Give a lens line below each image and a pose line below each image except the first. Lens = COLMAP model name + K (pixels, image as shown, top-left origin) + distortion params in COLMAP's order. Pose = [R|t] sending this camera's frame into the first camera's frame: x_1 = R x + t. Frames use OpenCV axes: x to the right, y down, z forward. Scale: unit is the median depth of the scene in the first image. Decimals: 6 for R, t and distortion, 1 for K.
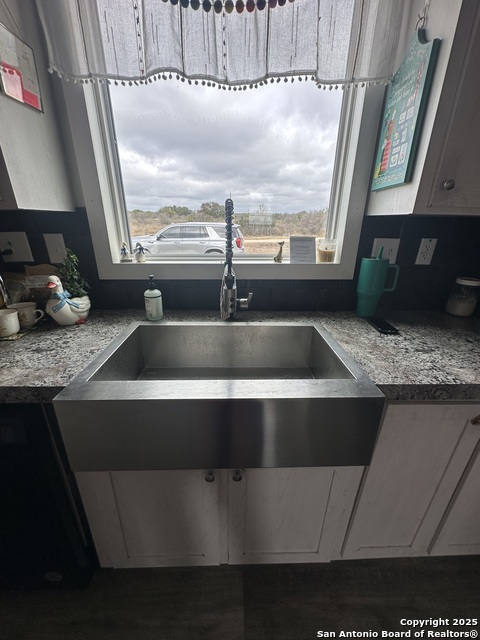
lens RADIAL K [[254.1, 0, 240.1], [0, 254.1, 319.7], [0, 0, 1]] dist [-0.001129, 0.000469]
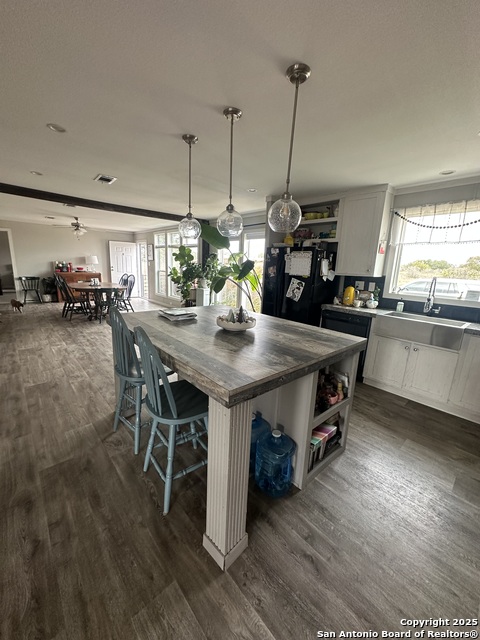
lens RADIAL K [[254.1, 0, 239.0], [0, 254.1, 319.3], [0, 0, 1]] dist [-0.001129, 0.000469]
pose [[0.650168, 0.177212, -0.738835, 0.655317], [-0.310885, 0.949340, -0.045873, 0.795098], [0.693276, 0.259517, 0.672323, -2.270430]]
